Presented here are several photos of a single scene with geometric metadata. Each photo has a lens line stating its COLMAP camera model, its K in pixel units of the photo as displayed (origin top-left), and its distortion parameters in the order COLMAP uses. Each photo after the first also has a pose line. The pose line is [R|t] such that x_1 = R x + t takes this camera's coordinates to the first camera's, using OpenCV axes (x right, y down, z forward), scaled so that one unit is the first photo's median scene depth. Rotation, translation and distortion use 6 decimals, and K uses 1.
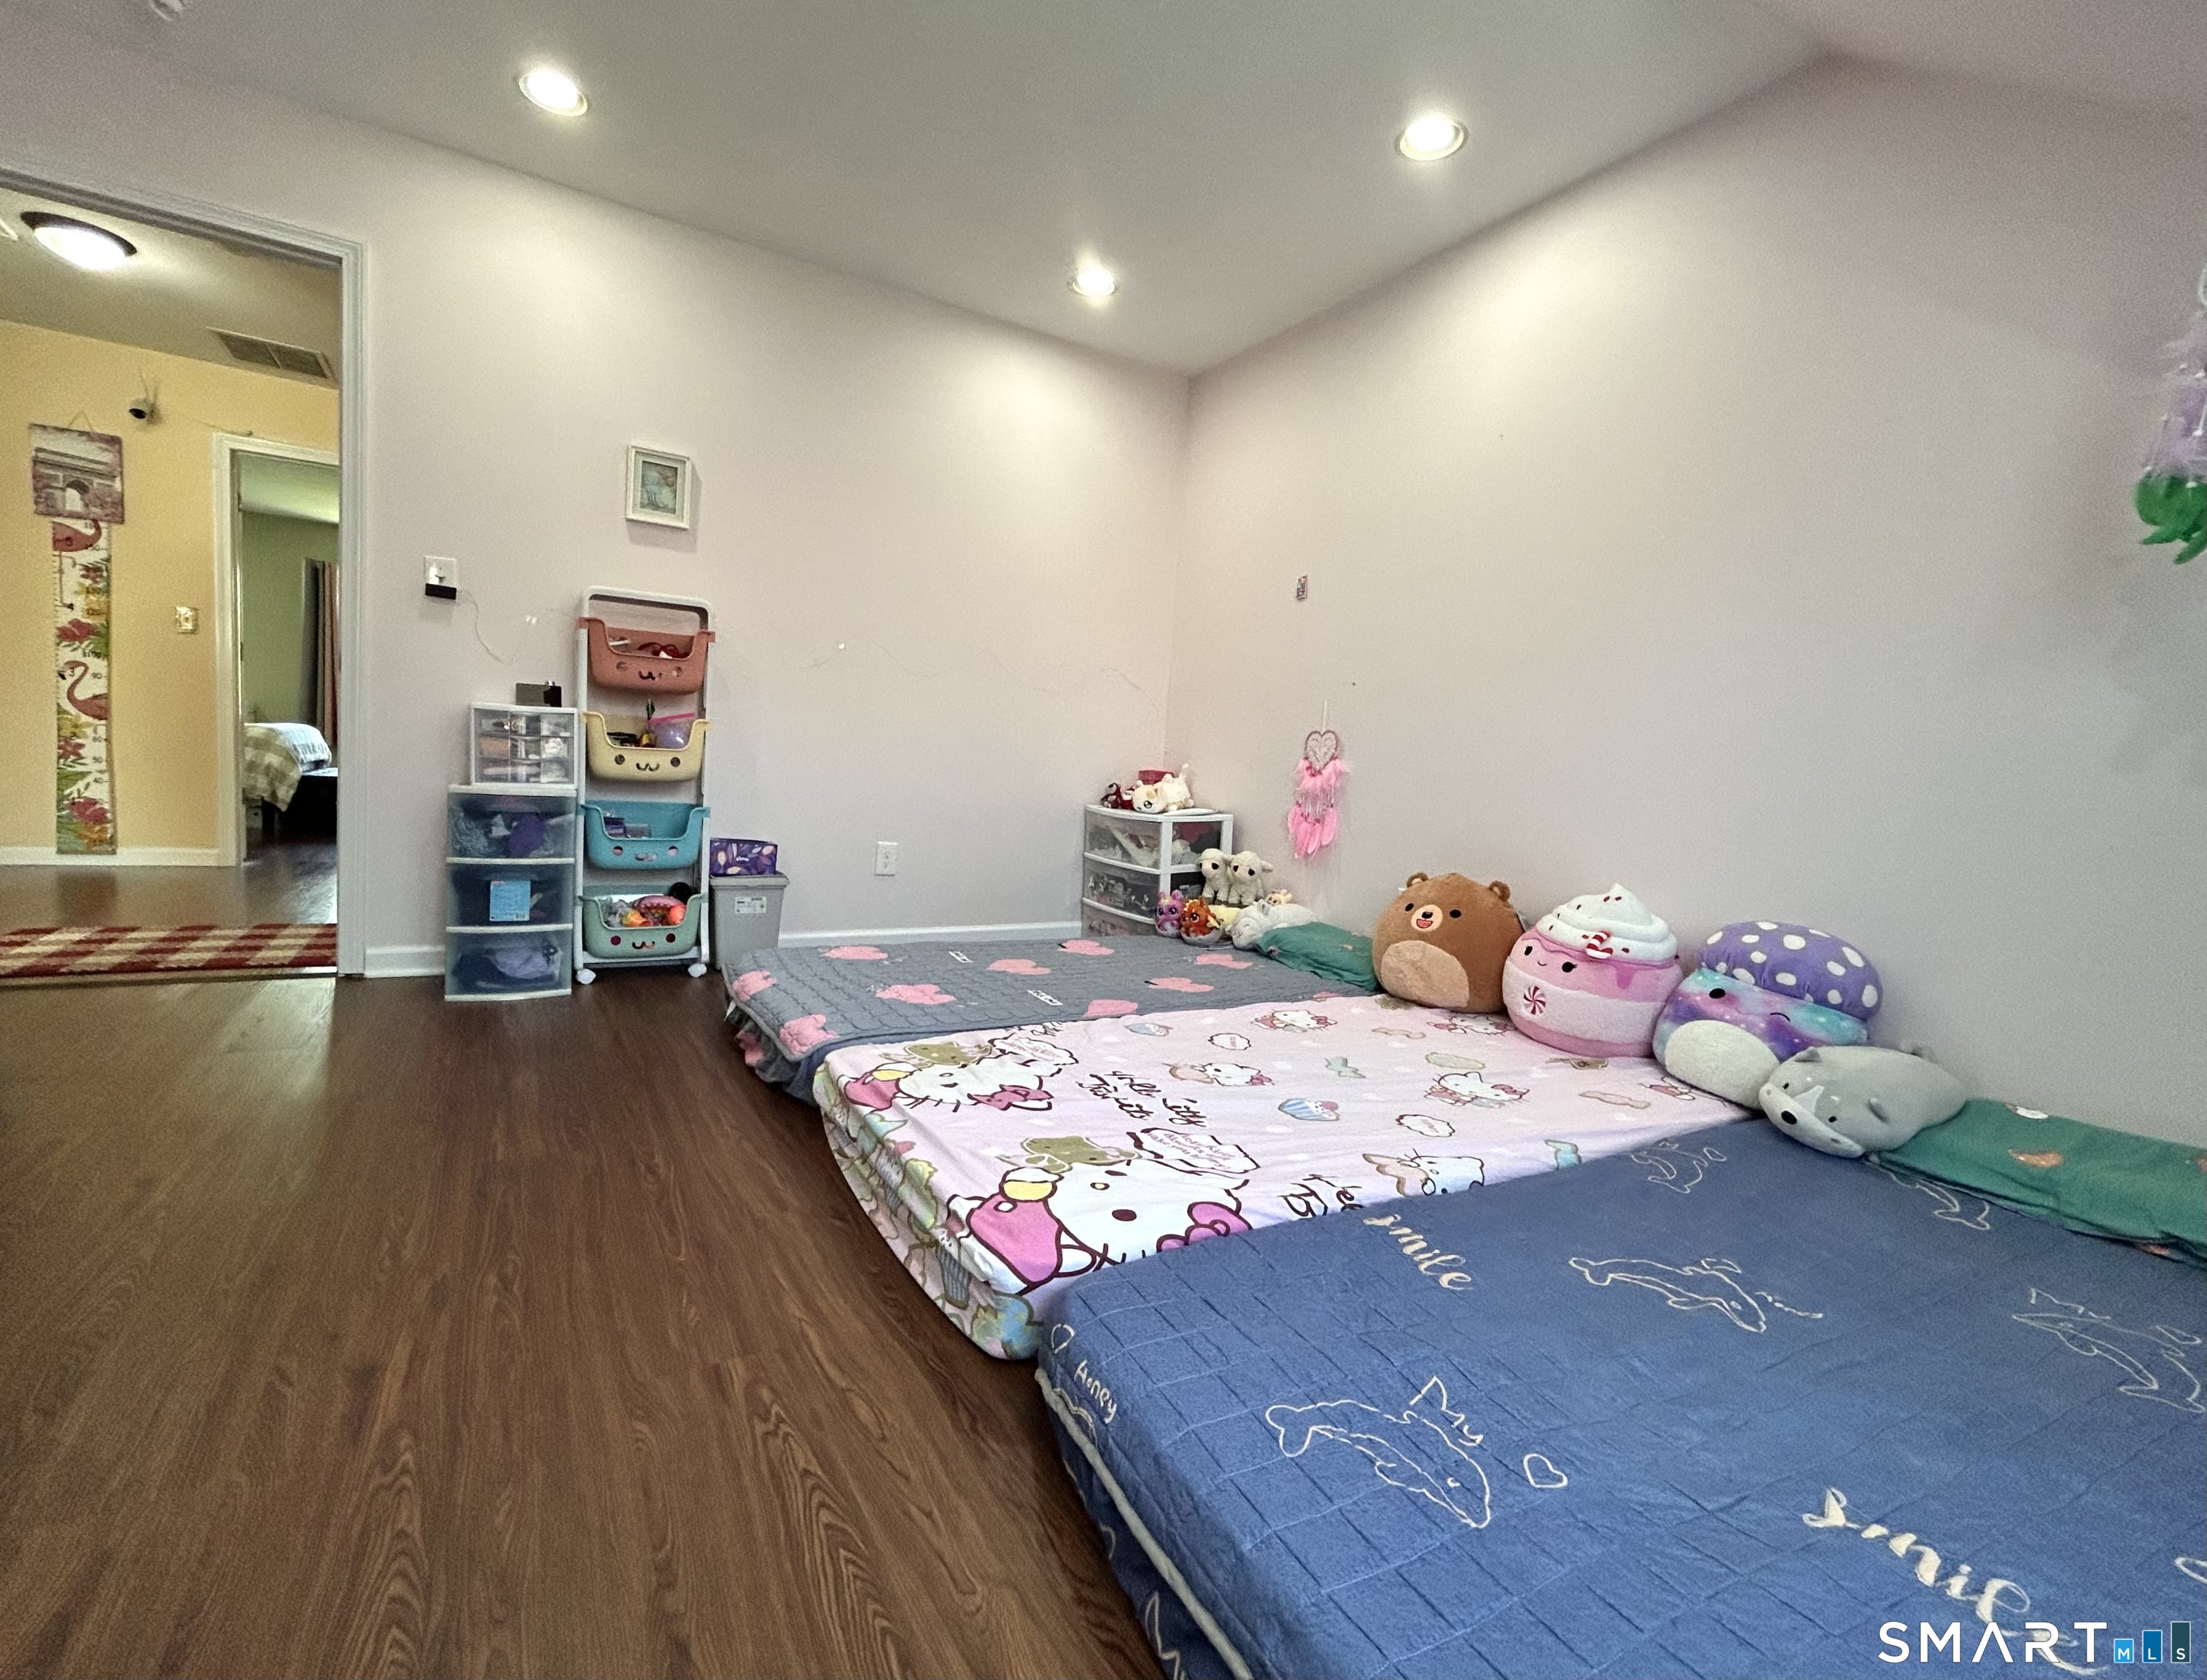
lens RADIAL K [[976.4, 0, 1103.5], [0, 976.4, 840.0], [0, 0, 1]] dist [0.000383, -0.000018]
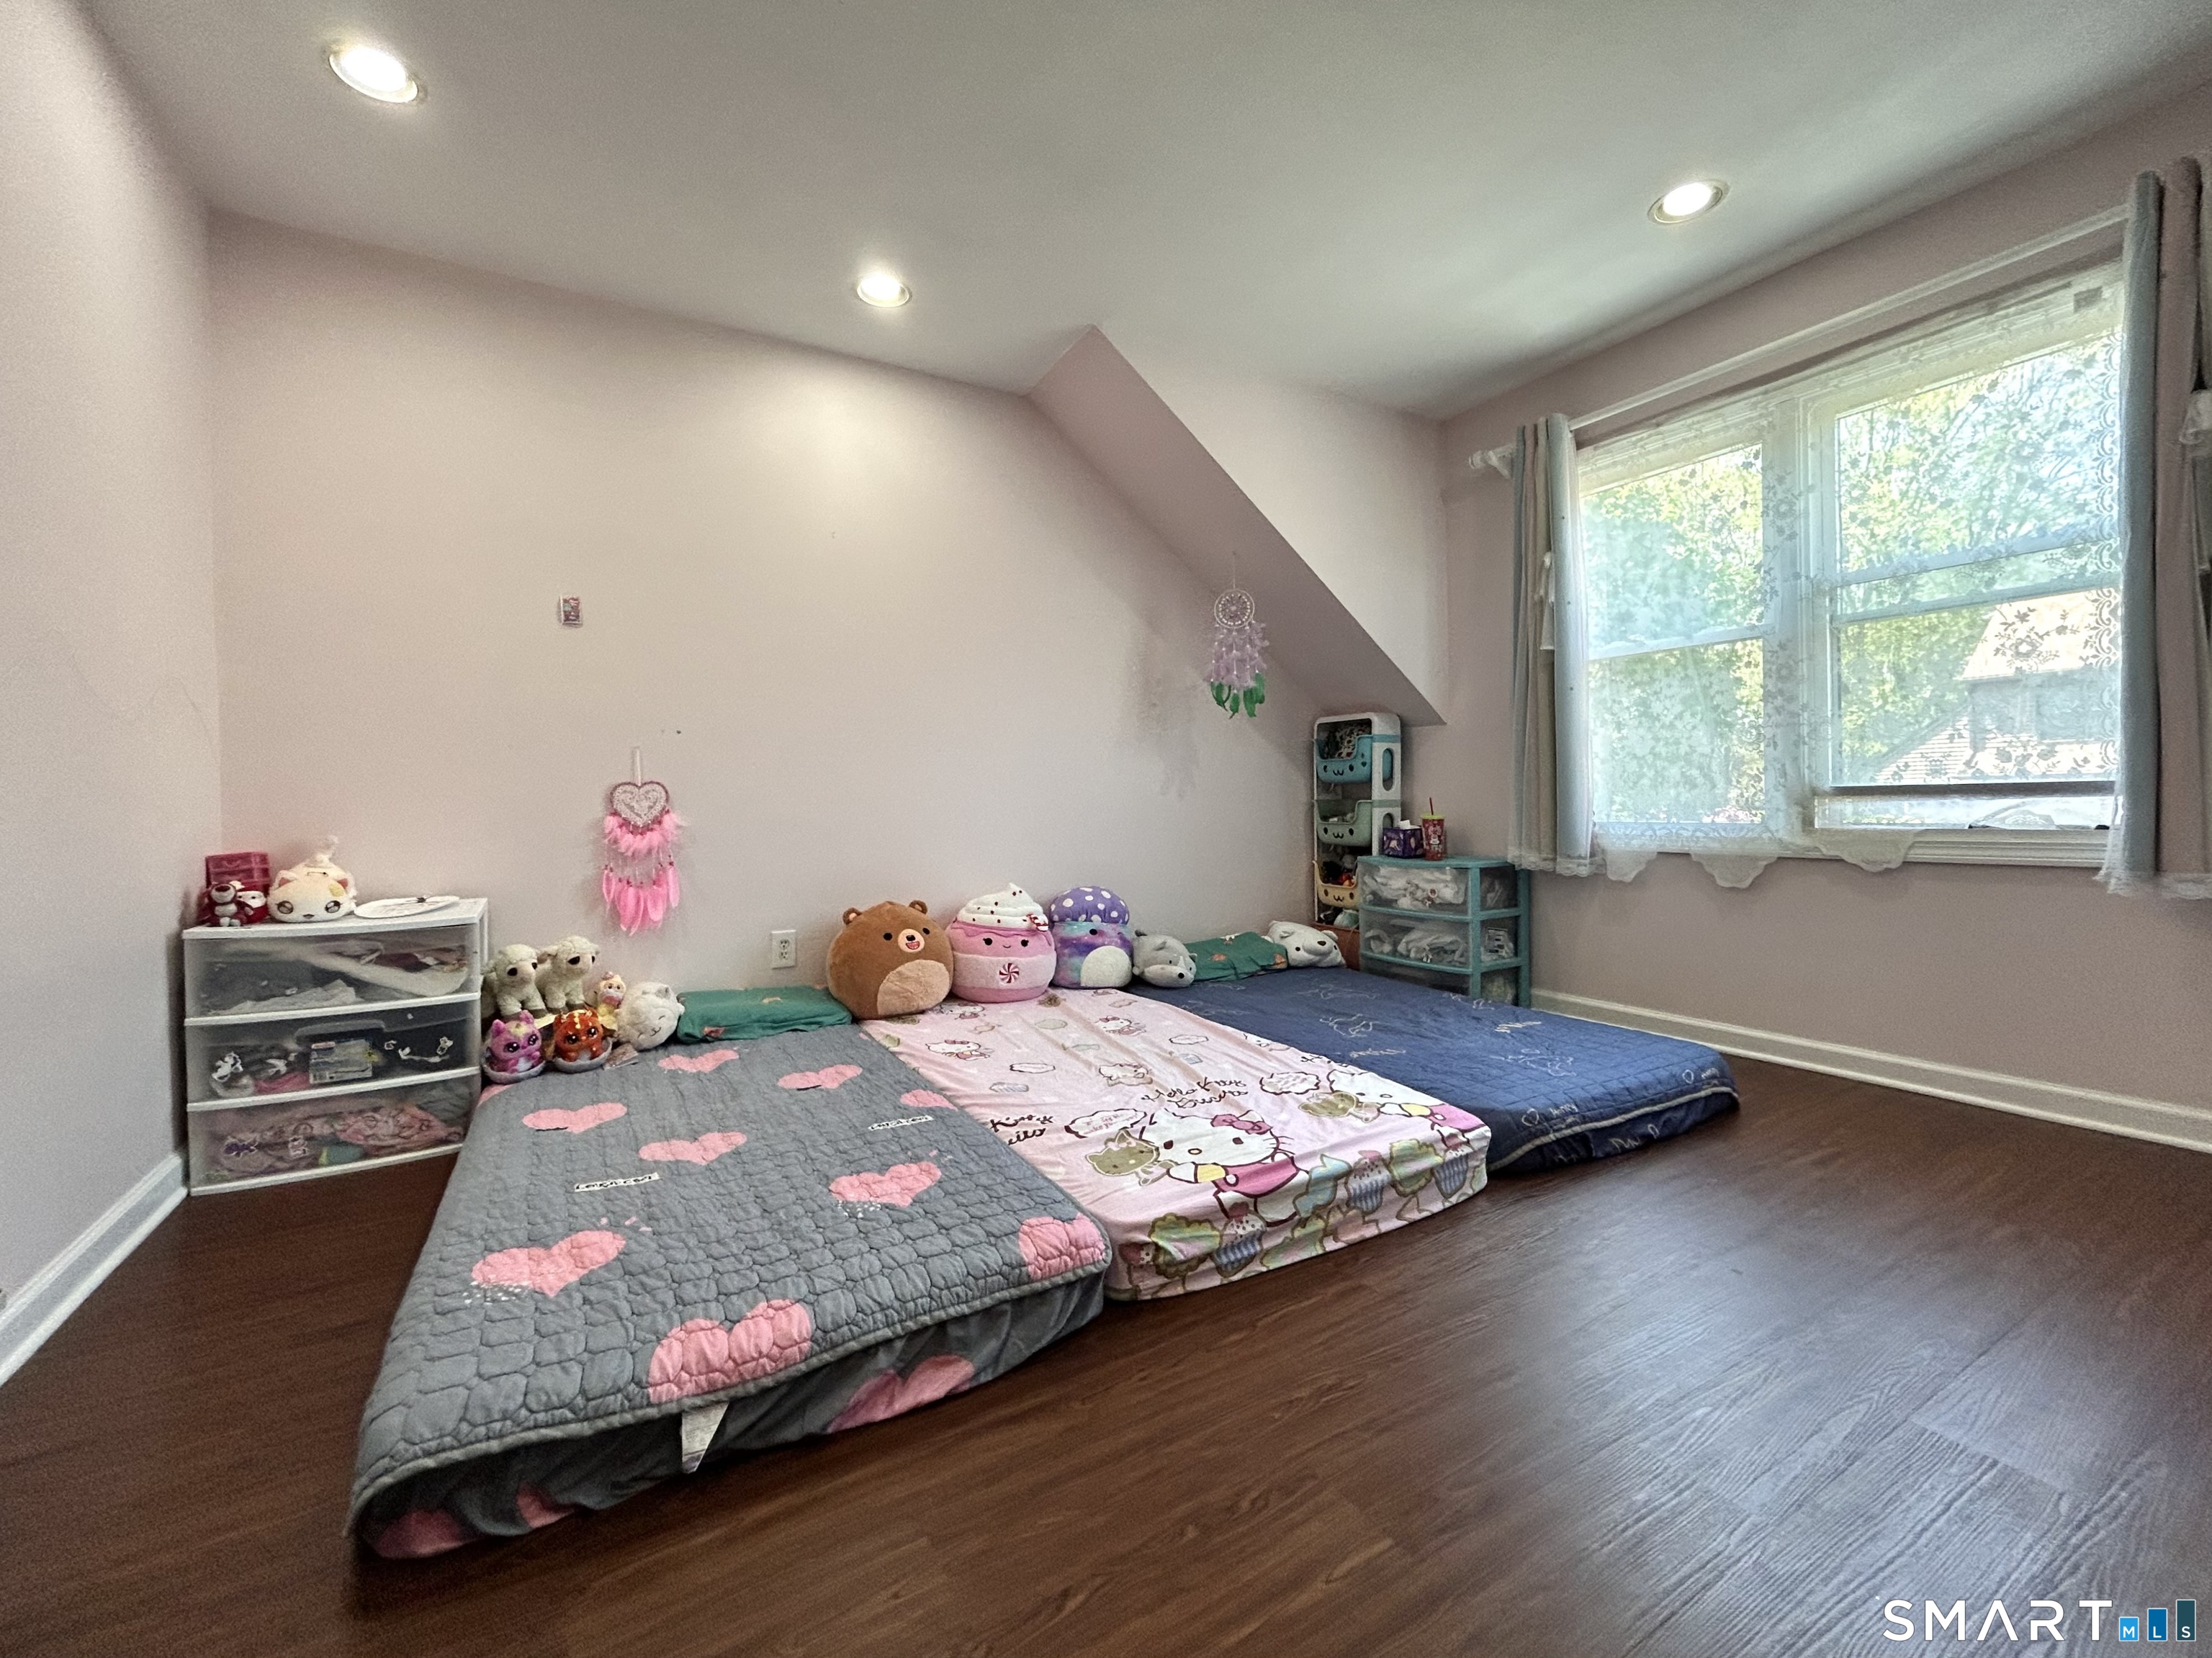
lens RADIAL K [[889.1, 0, 1106.0], [0, 889.1, 829.0], [0, 0, 1]] dist [-0.001956, -0.000078]
pose [[0.010583, -0.089194, 0.995958, -0.829519], [0.096025, 0.991501, 0.087775, -0.144105], [-0.995323, 0.094708, 0.019058, 0.816357]]
